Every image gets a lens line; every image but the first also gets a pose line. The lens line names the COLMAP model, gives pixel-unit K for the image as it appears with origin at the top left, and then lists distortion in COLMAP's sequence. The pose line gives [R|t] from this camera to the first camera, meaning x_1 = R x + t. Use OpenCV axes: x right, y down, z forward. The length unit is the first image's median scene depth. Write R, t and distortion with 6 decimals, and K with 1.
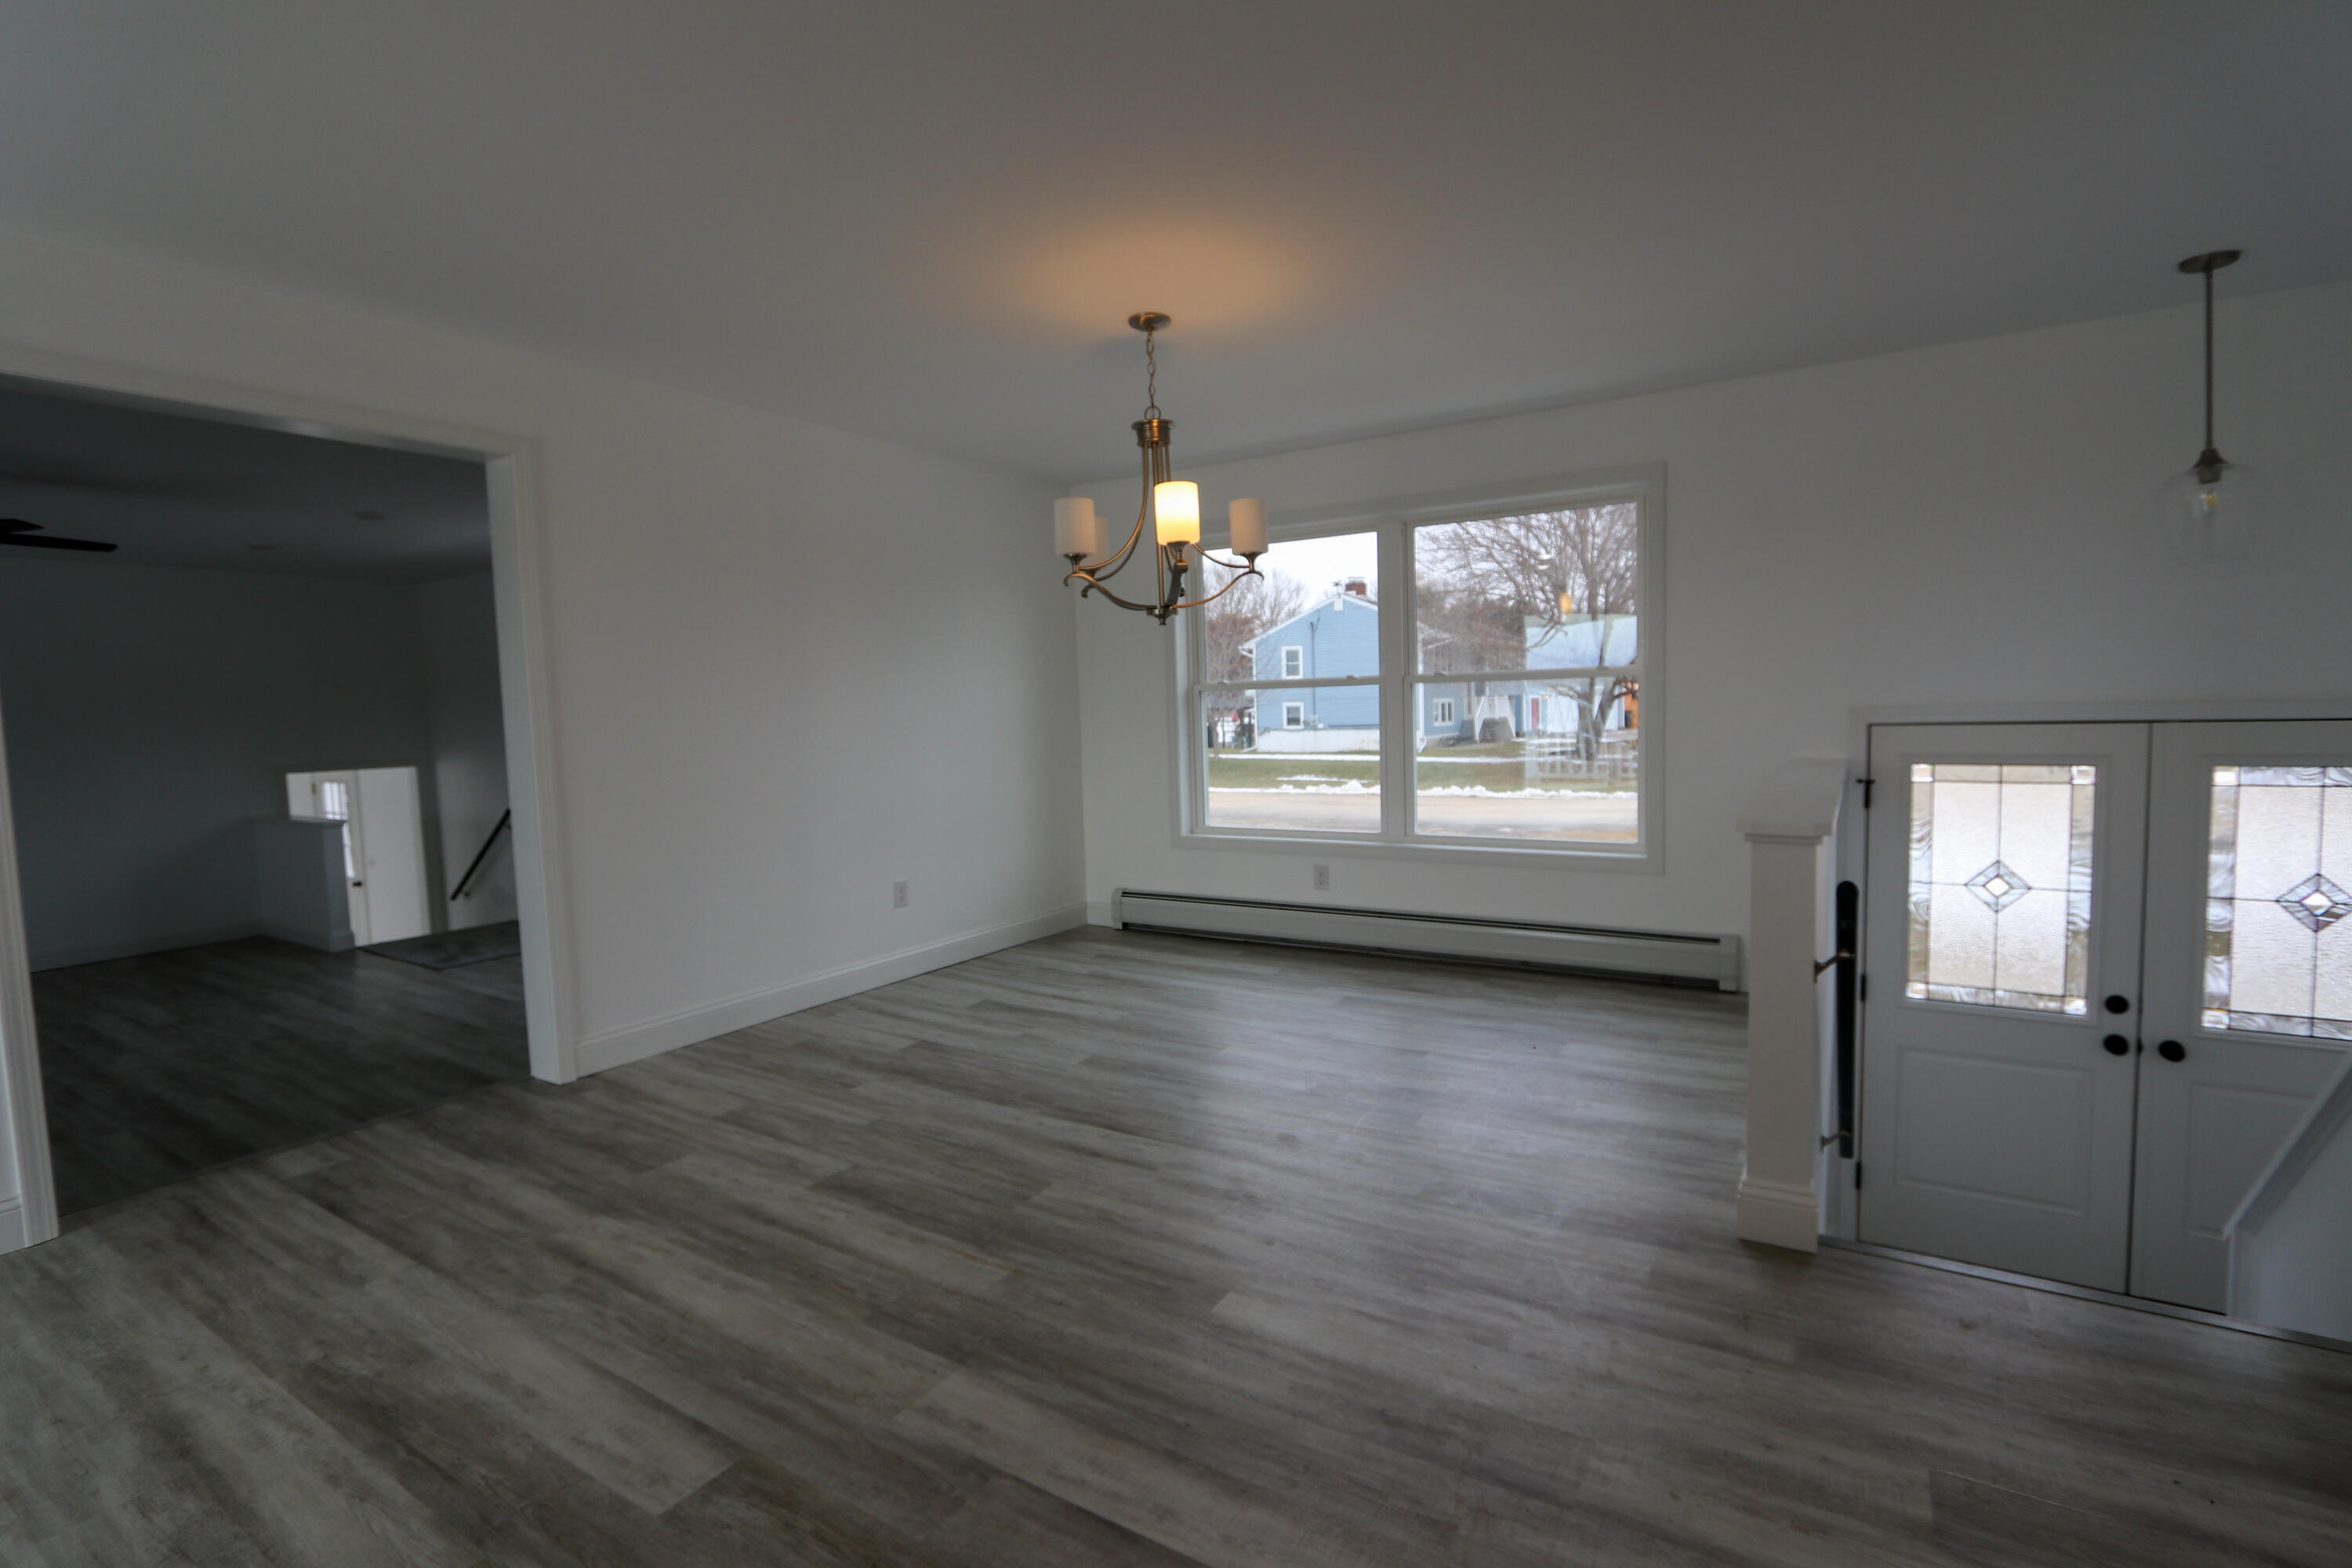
lens RADIAL K [[1087.6, 0, 1167.2], [0, 1087.6, 785.0], [0, 0, 1]] dist [-0.018019, 0.001251]
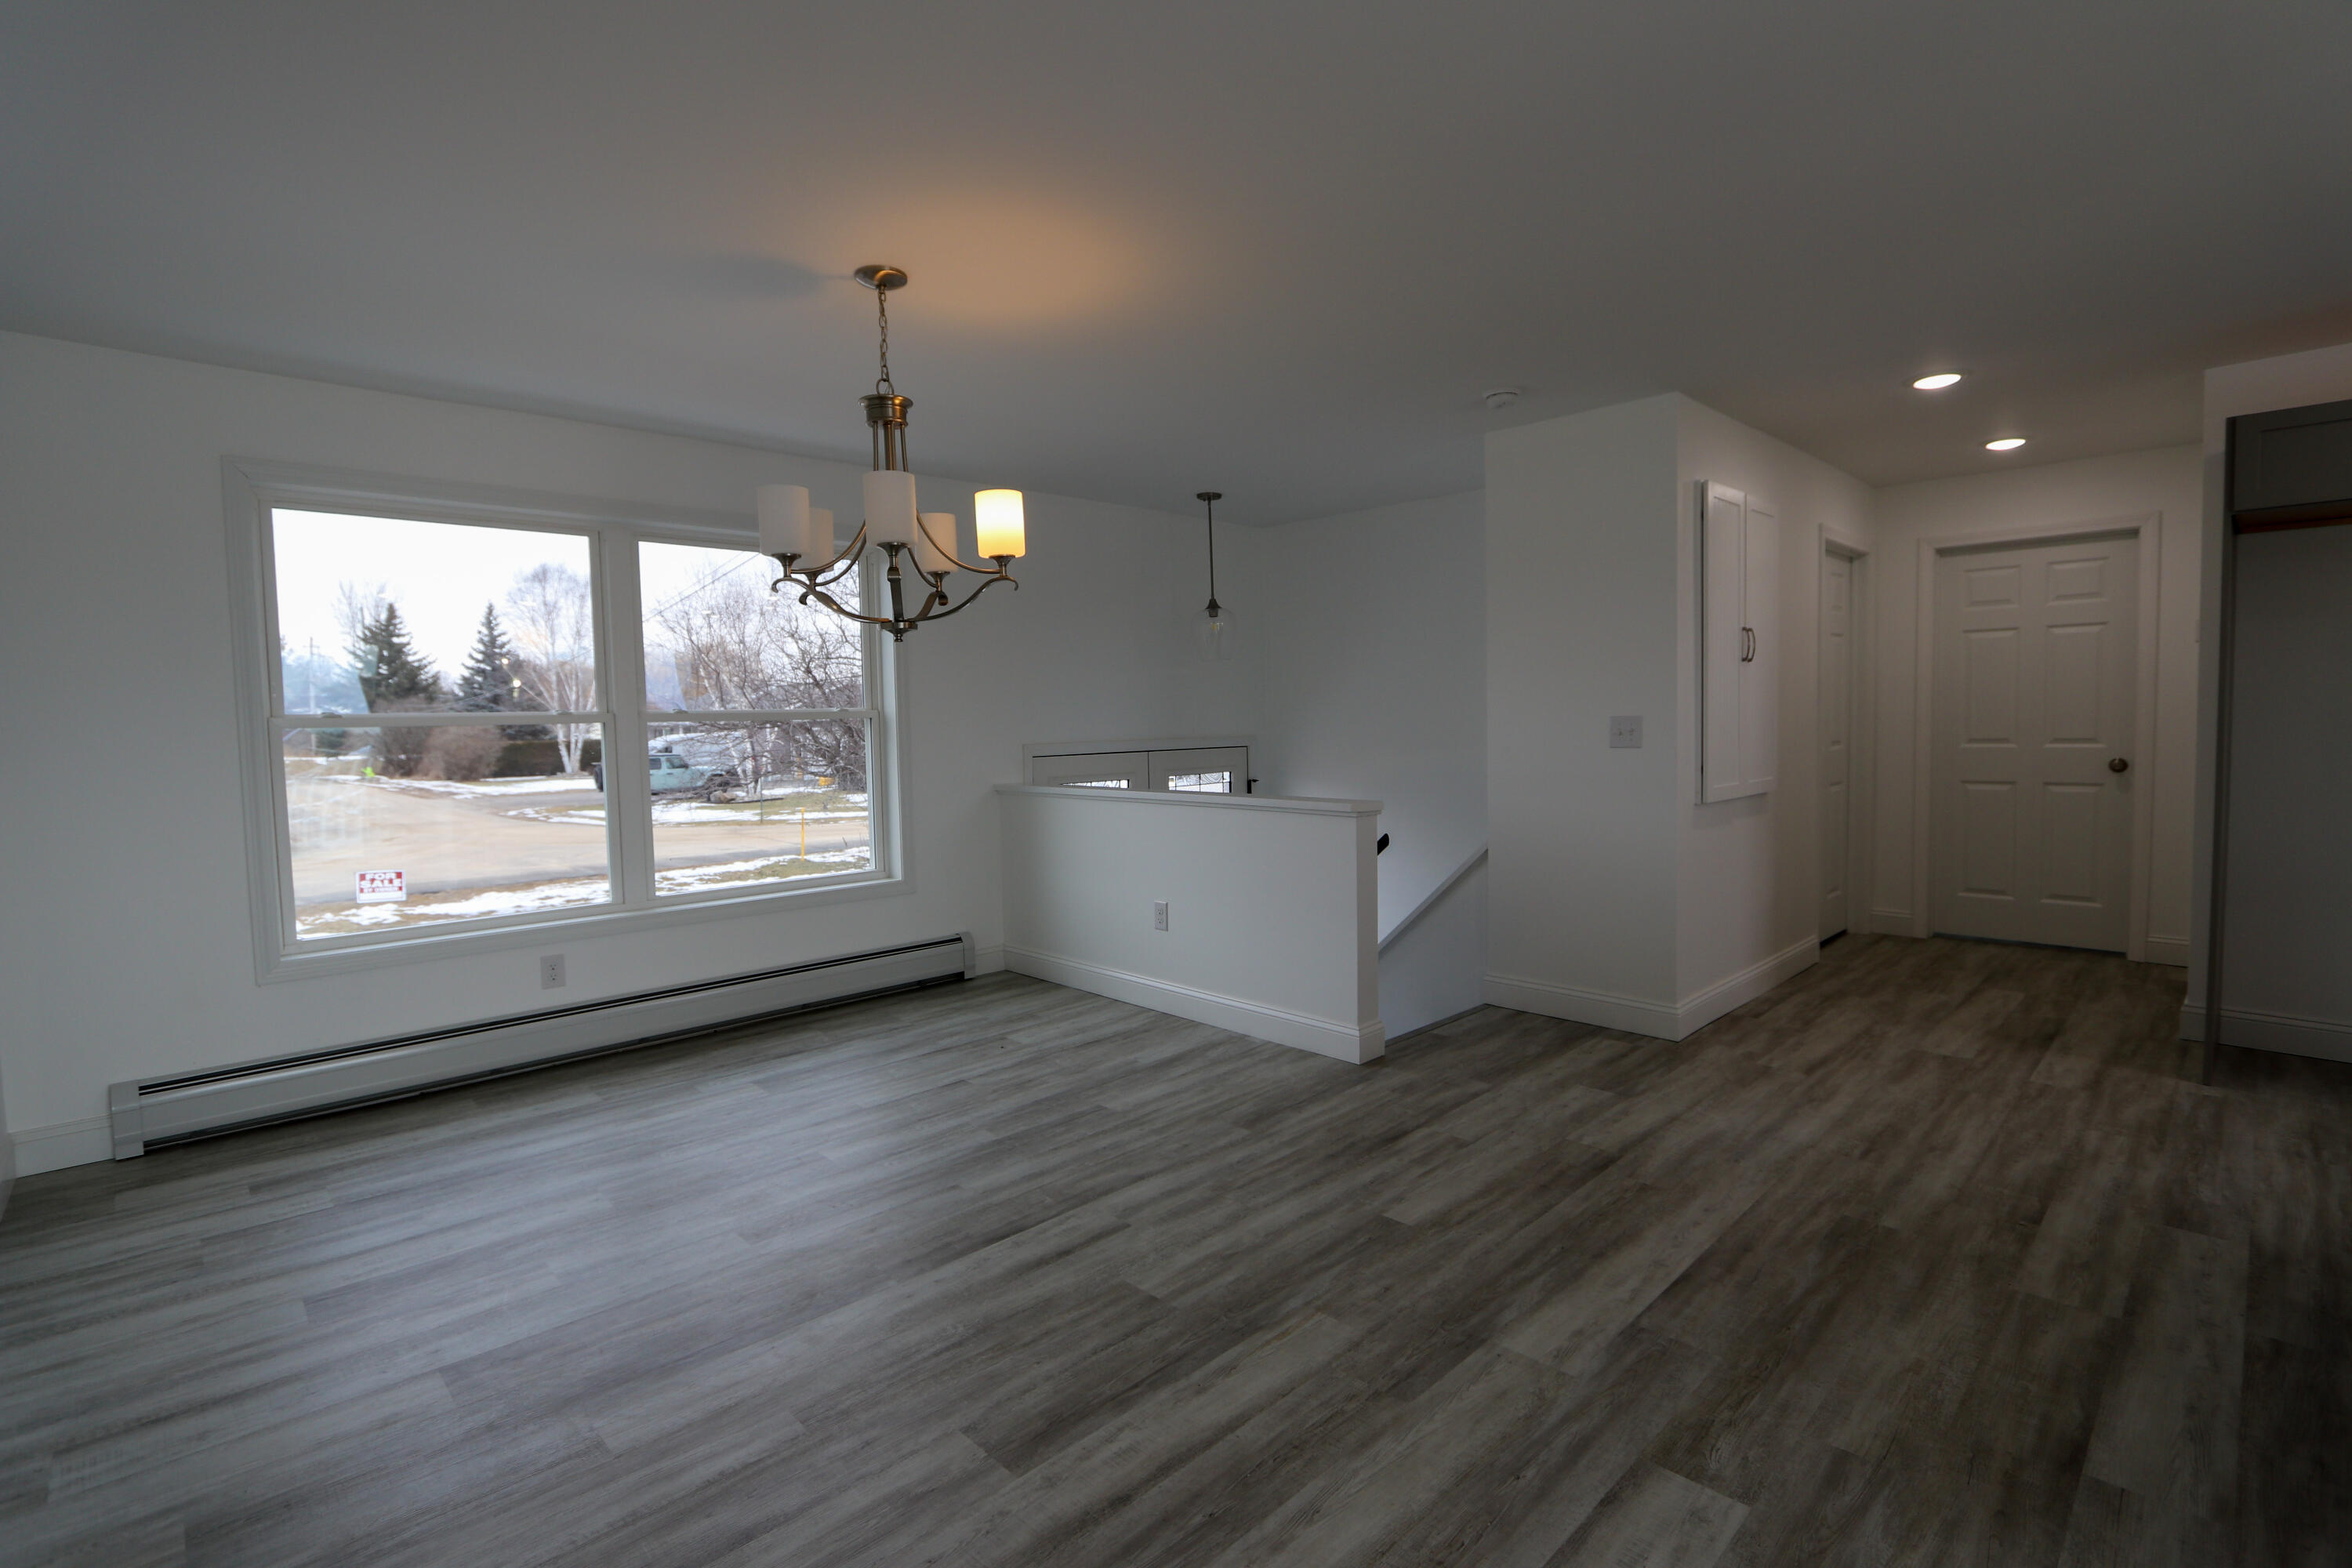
lens RADIAL K [[1087.6, 0, 1167.1], [0, 1087.6, 780.3], [0, 0, 1]] dist [-0.018019, 0.001251]
pose [[0.229142, -0.030398, 0.972918, -0.857698], [0.086839, 0.996165, 0.010672, -0.034665], [-0.969512, 0.082042, 0.230903, 0.680159]]
